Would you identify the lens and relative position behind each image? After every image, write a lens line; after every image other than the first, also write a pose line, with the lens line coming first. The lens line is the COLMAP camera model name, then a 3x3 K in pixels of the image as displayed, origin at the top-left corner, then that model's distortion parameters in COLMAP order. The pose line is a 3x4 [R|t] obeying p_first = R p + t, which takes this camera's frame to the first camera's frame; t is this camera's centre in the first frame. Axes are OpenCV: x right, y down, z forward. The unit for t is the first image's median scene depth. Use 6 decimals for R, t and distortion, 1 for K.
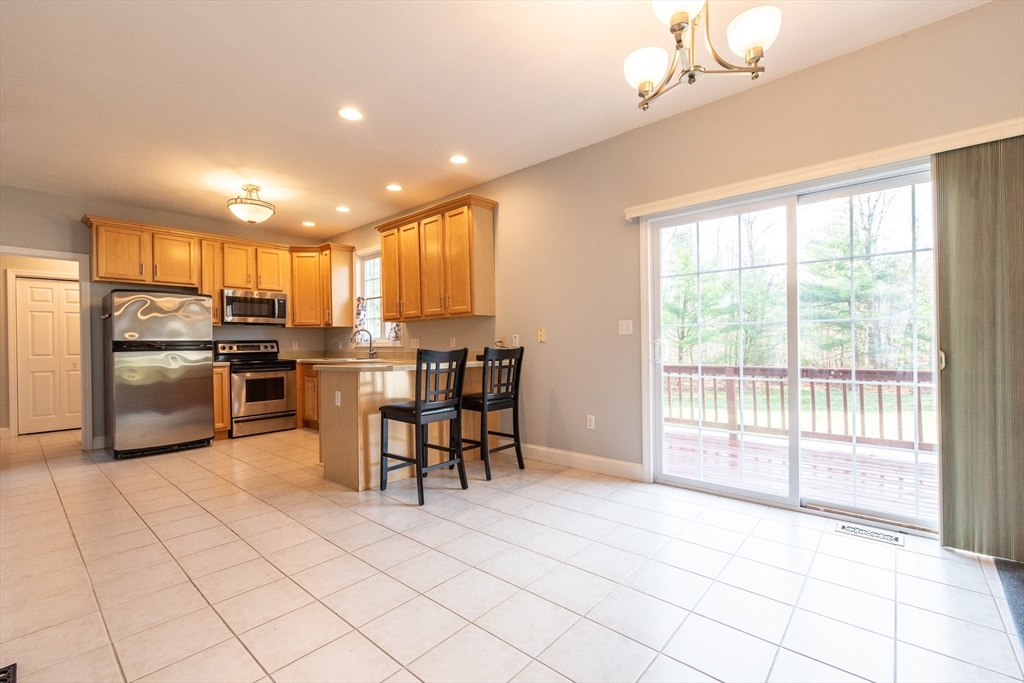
lens RADIAL K [[440.1, 0, 508.8], [0, 440.1, 343.8], [0, 0, 1]] dist [-0.000004, -0.000352]
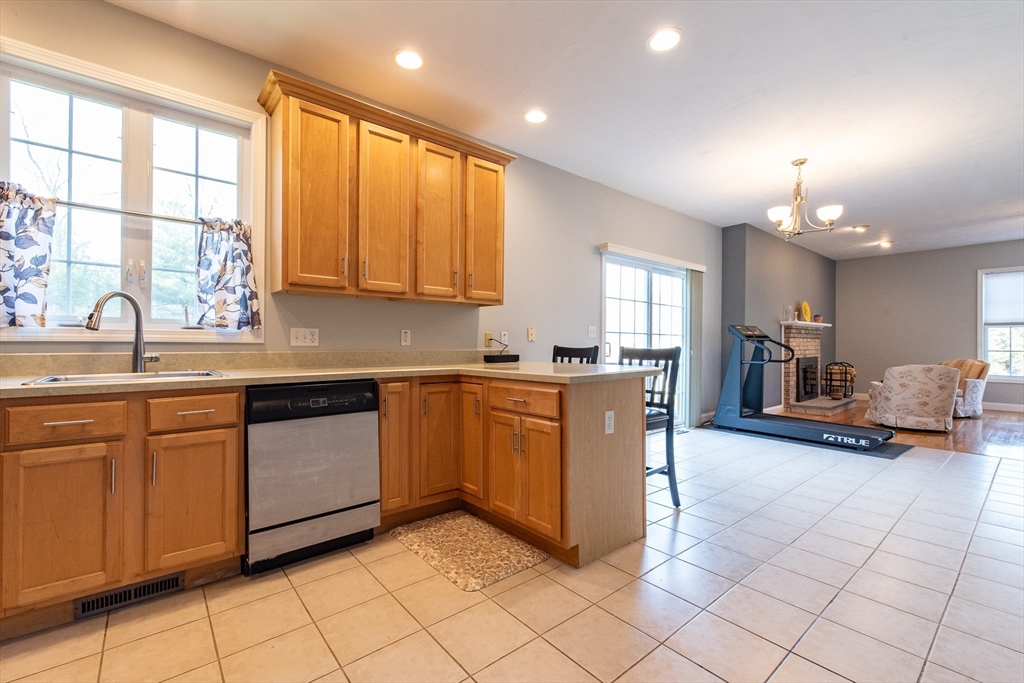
lens RADIAL K [[440.1, 0, 508.8], [0, 440.1, 343.8], [0, 0, 1]] dist [-0.000004, -0.000352]
pose [[0.157598, 0.014514, 0.987397, -0.647808], [-0.008802, 0.999873, -0.013292, 0.011220], [-0.987464, -0.006597, 0.157705, 0.642410]]
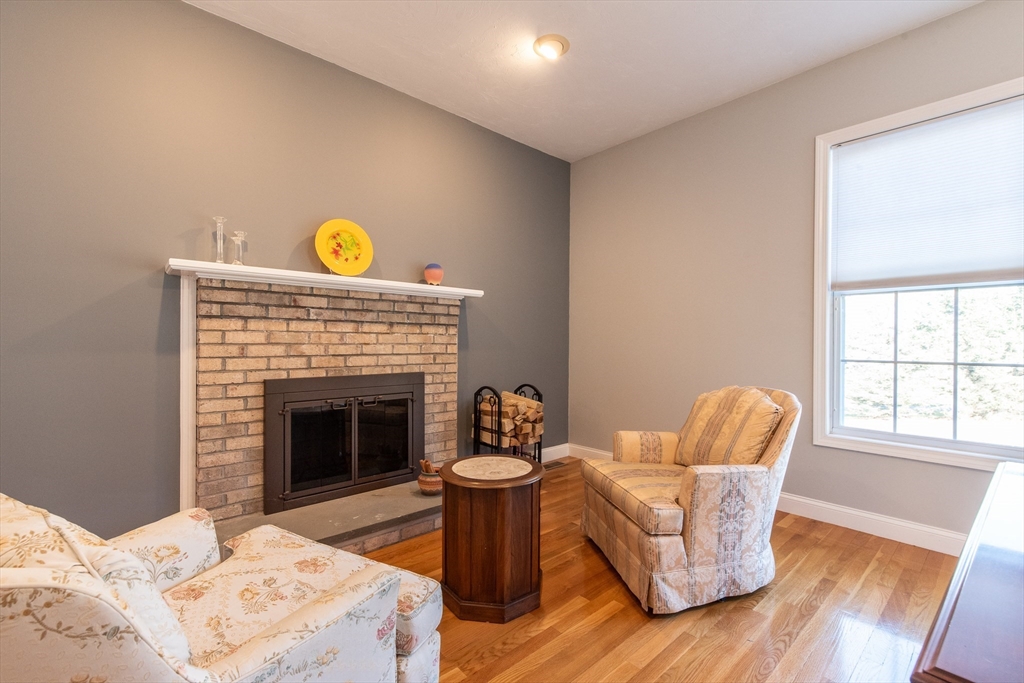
lens RADIAL K [[440.1, 0, 508.8], [0, 440.1, 343.8], [0, 0, 1]] dist [-0.000004, -0.000352]
pose [[0.129462, 0.008247, 0.991550, -0.552909], [-0.013654, 0.999885, -0.006534, 0.009459], [-0.991490, -0.012692, 0.129559, 0.556214]]
